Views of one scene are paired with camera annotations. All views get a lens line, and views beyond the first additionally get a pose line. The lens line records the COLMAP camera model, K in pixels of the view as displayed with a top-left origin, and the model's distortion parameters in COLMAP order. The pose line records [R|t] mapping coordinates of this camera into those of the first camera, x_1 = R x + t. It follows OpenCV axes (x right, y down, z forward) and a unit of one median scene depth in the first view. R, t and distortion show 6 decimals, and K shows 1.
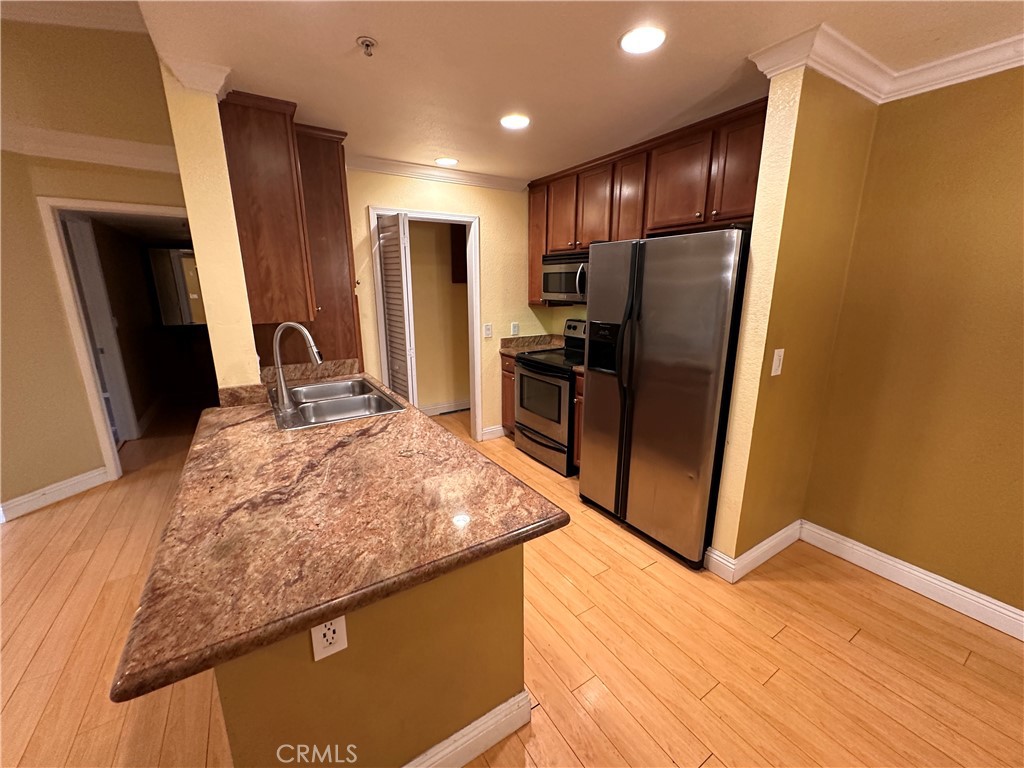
lens RADIAL K [[408.2, 0, 512.0], [0, 408.2, 384.0], [0, 0, 1]] dist [-0.001778, 0.000329]
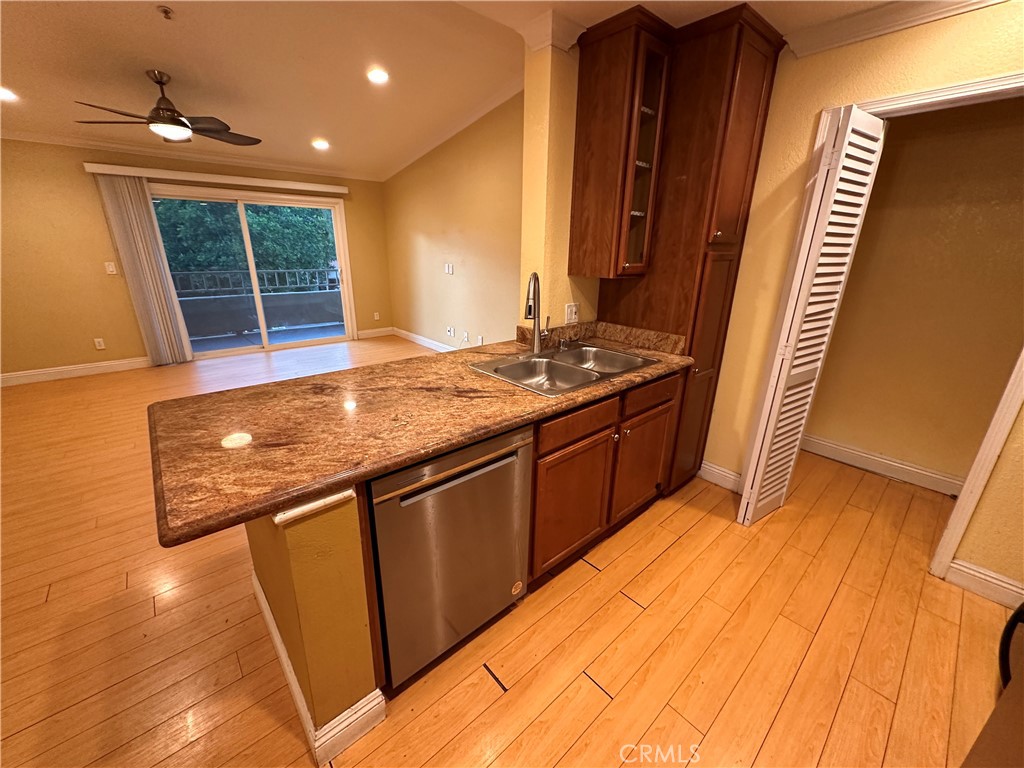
lens RADIAL K [[408.2, 0, 512.0], [0, 408.2, 384.0], [0, 0, 1]] dist [-0.001778, 0.000329]
pose [[0.151424, 0.320597, -0.935034, 0.329488], [-0.250396, 0.927529, 0.277473, -0.115006], [0.956228, 0.192113, 0.220727, 0.553556]]
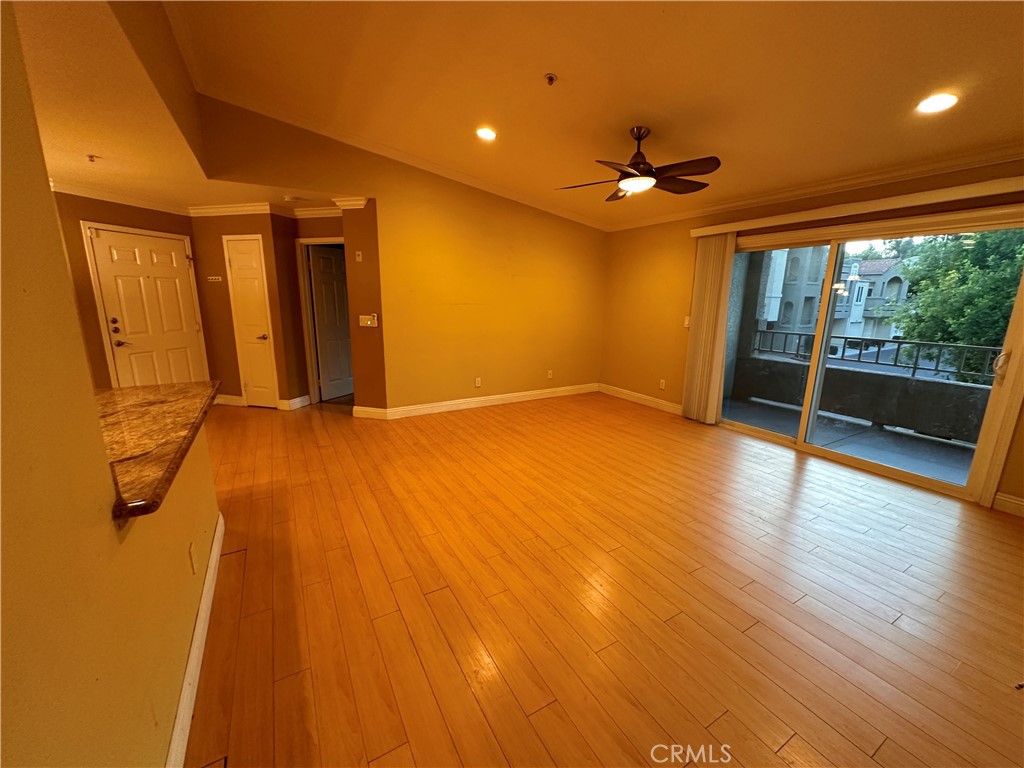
lens RADIAL K [[408.2, 0, 512.0], [0, 408.2, 384.0], [0, 0, 1]] dist [-0.001778, 0.000329]
pose [[-0.998984, -0.018284, 0.041179, -0.918070], [0.001574, 0.899241, 0.437451, -0.222960], [-0.045028, 0.437071, -0.898299, 1.028997]]
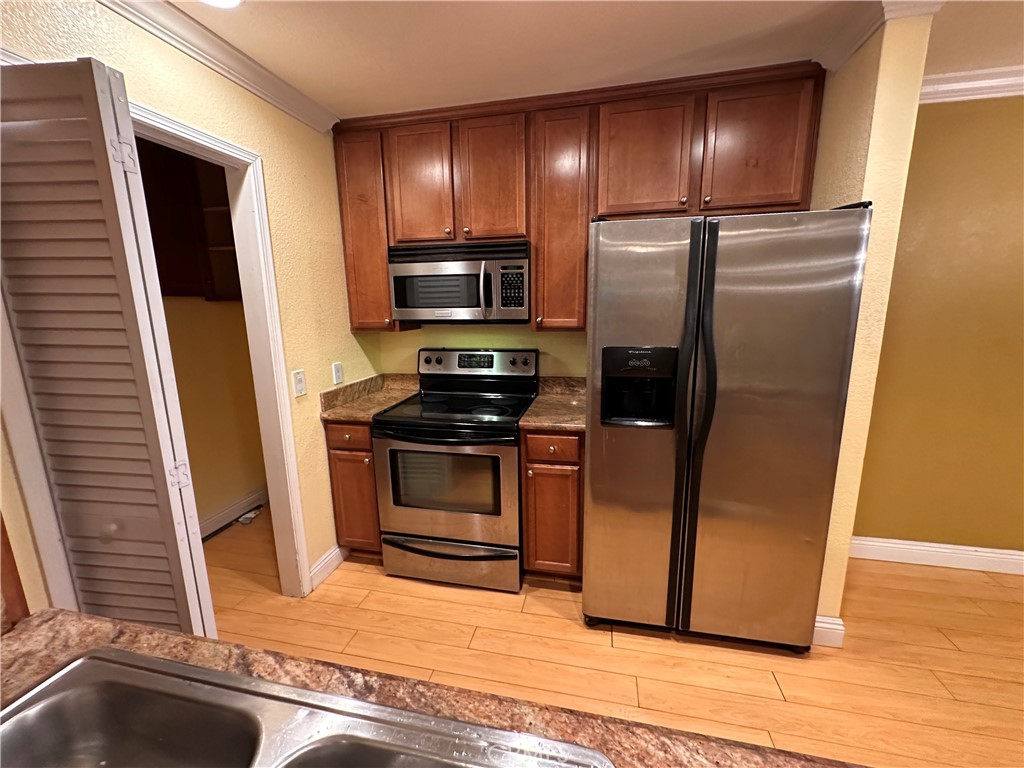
lens RADIAL K [[408.2, 0, 512.0], [0, 408.2, 384.0], [0, 0, 1]] dist [-0.001778, 0.000329]
pose [[0.708242, -0.143839, 0.691161, -0.320527], [0.181246, 0.983256, 0.018903, -0.127447], [-0.682307, 0.111882, 0.722453, 0.617407]]
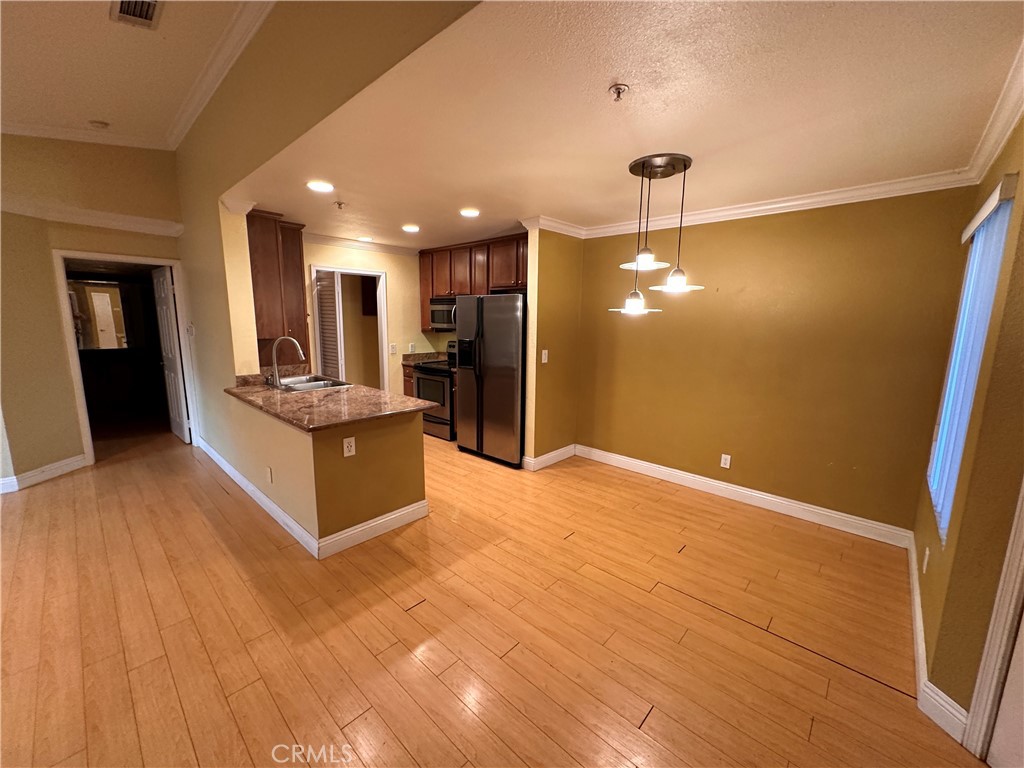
lens RADIAL K [[408.2, 0, 512.0], [0, 408.2, 384.0], [0, 0, 1]] dist [-0.001778, 0.000329]
pose [[0.966783, -0.026392, 0.254233, -0.032140], [0.045830, 0.996434, -0.070842, 0.160306], [-0.251457, 0.080140, 0.964545, -0.675937]]
